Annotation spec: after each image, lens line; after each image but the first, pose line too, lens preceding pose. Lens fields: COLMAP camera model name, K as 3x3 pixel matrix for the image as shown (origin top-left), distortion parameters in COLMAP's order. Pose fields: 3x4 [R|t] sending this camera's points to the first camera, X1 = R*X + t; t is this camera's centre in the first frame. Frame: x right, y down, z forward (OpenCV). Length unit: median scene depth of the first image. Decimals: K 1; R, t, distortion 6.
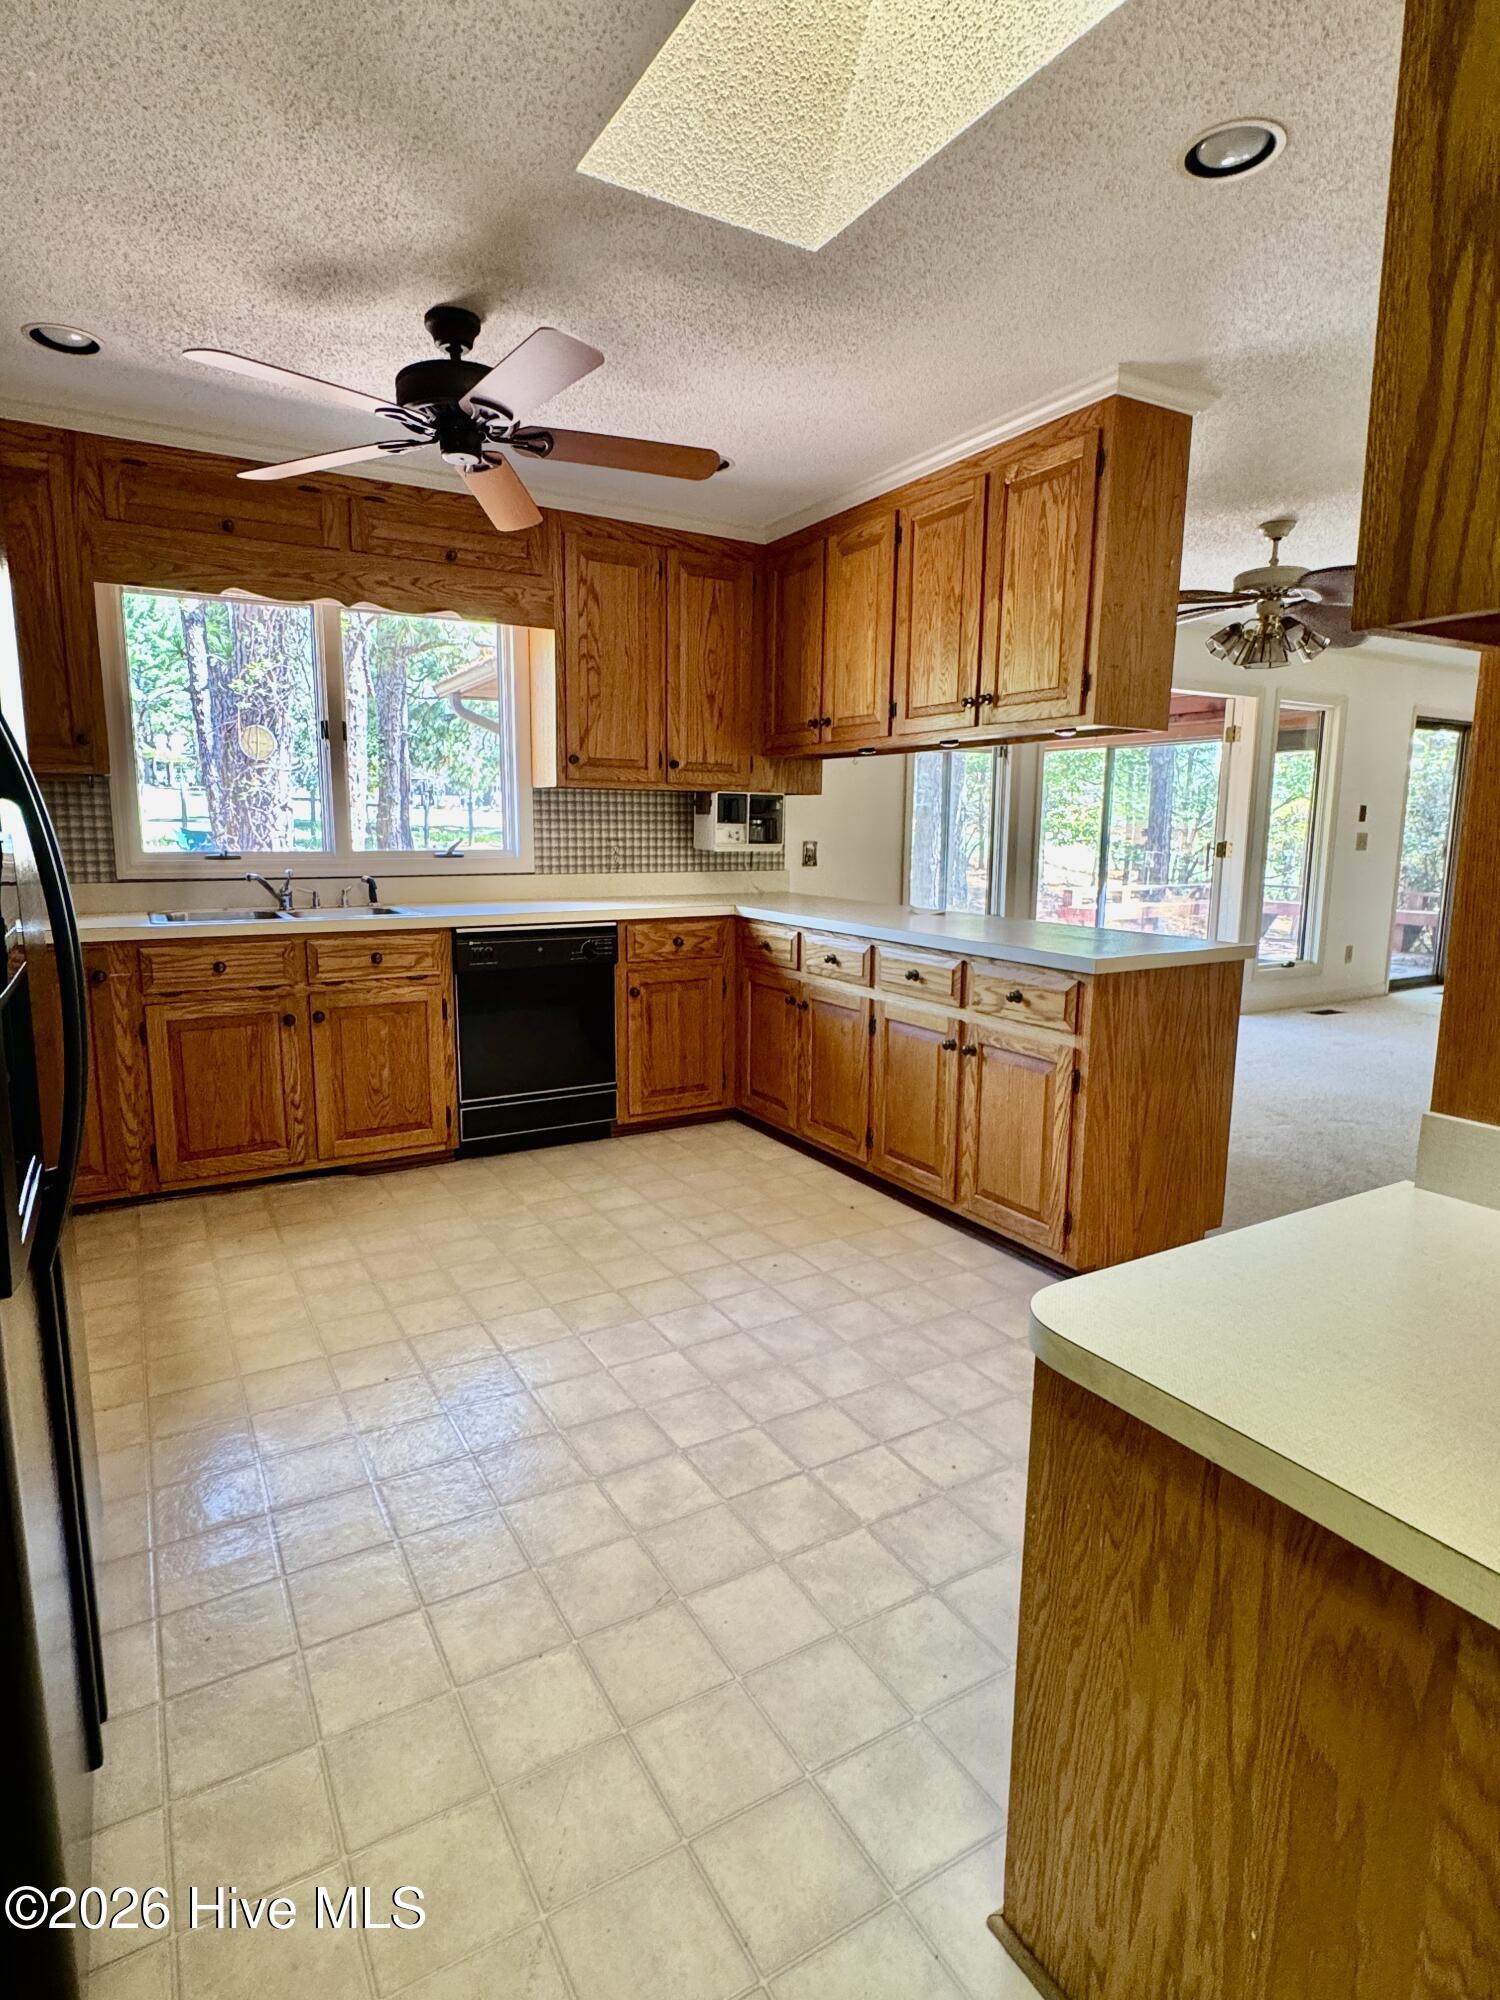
lens RADIAL K [[1053.6, 0, 748.7], [0, 1053.6, 988.7], [0, 0, 1]] dist [0.000963, 0.001054]
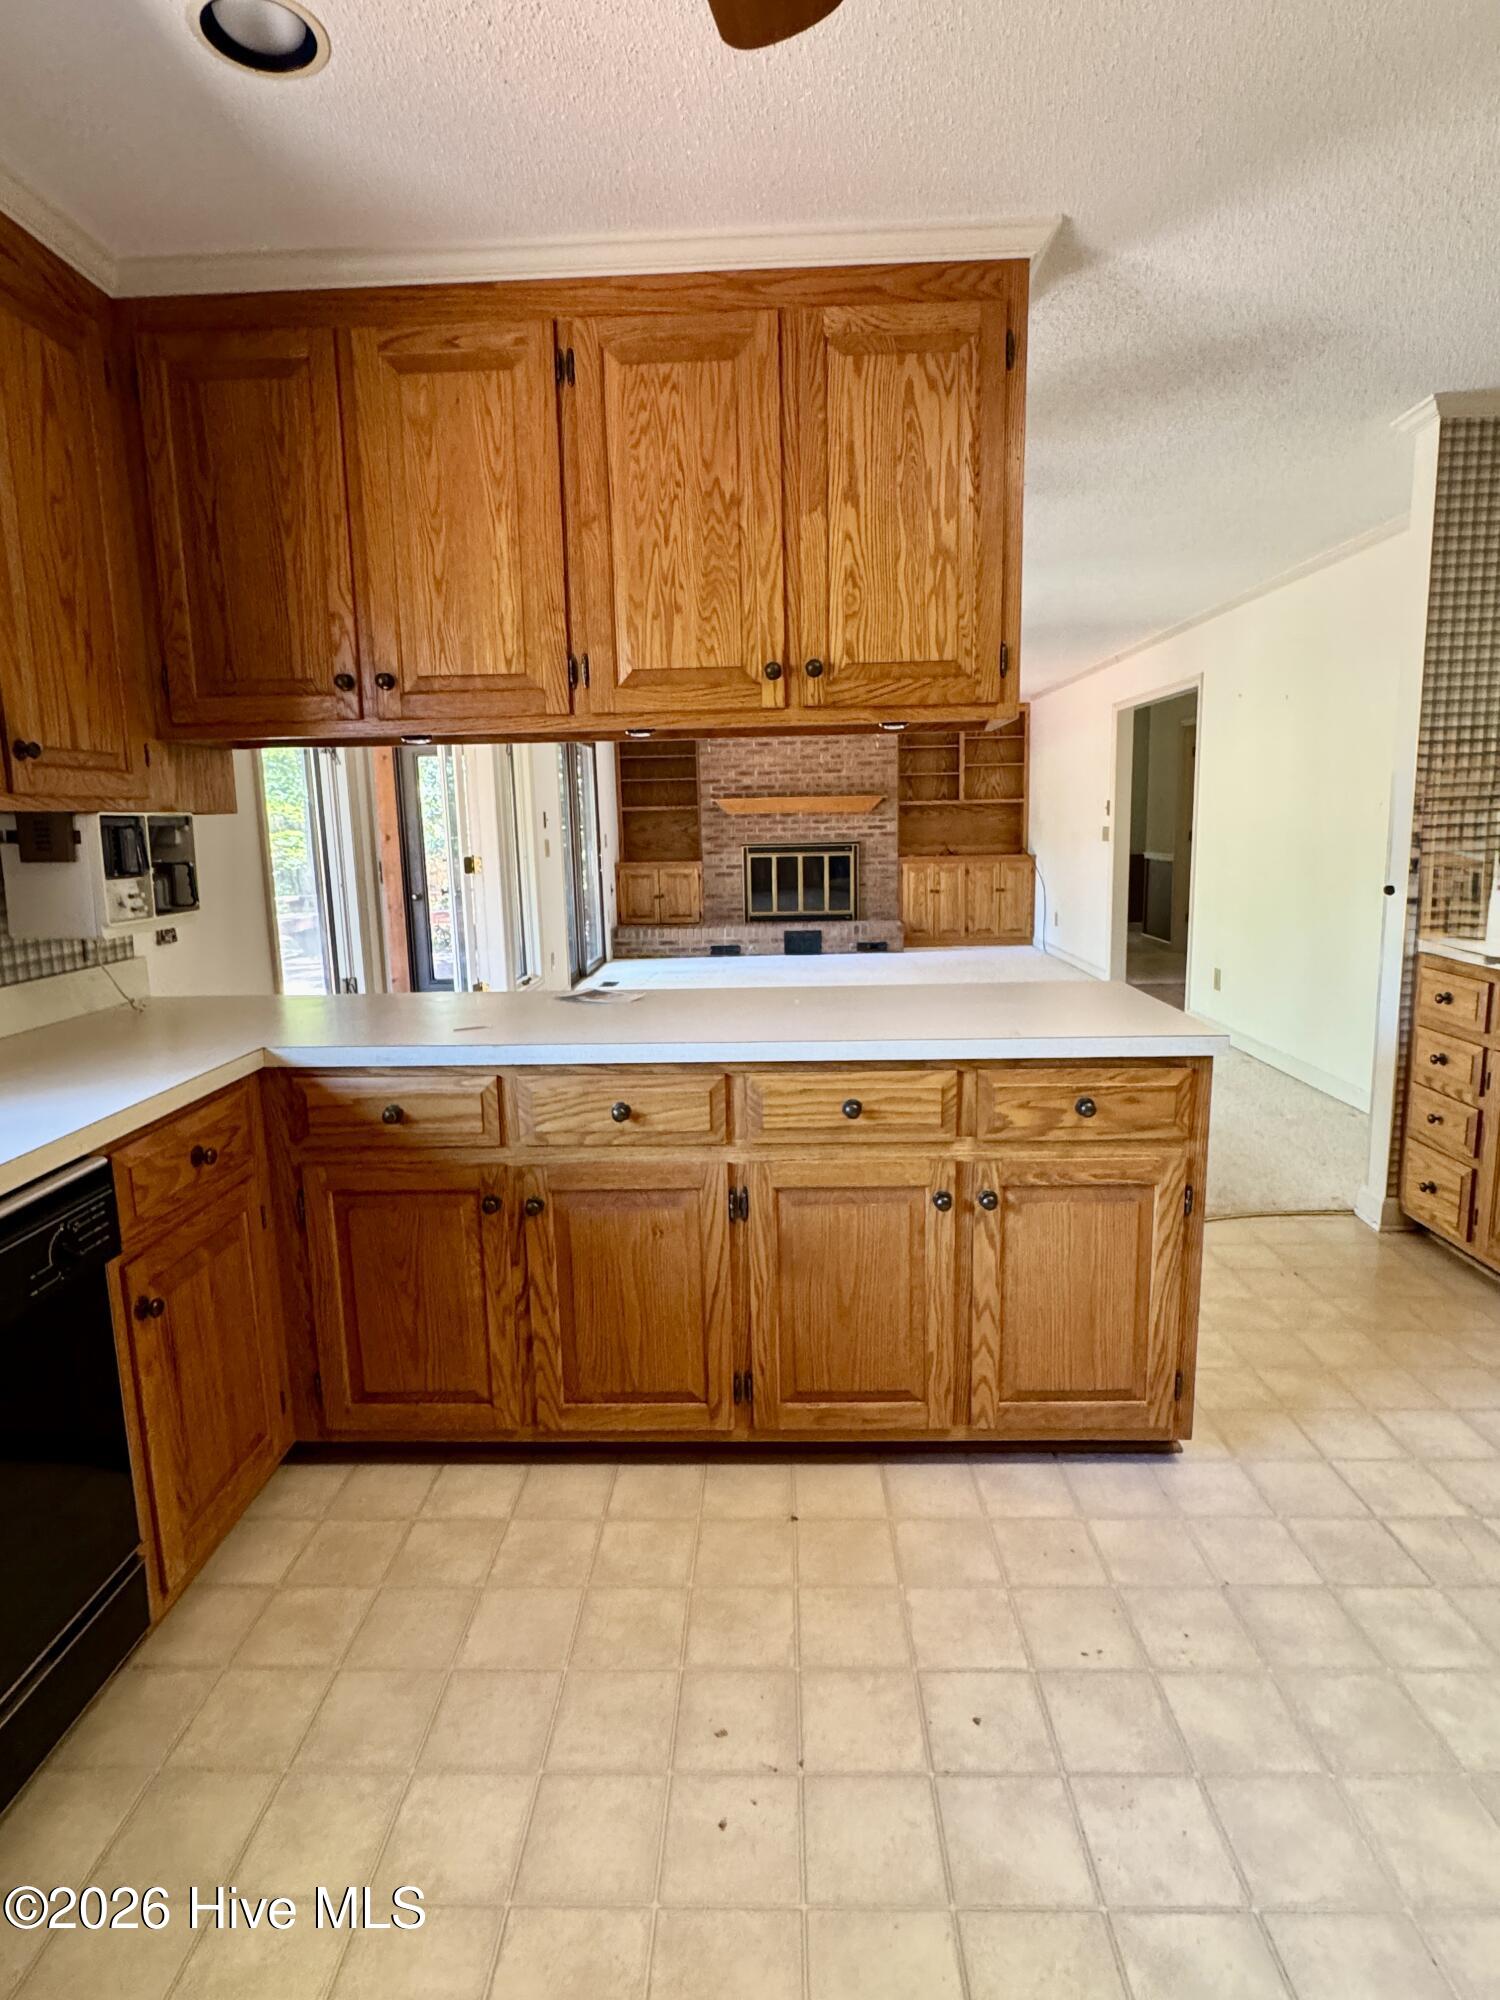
lens RADIAL K [[1053.6, 0, 748.7], [0, 1053.6, 988.7], [0, 0, 1]] dist [0.000963, 0.001054]
pose [[0.530836, -0.157130, 0.832781, -0.339173], [0.158319, 0.983749, 0.084698, -0.129122], [-0.832555, 0.086885, 0.547086, 0.635293]]
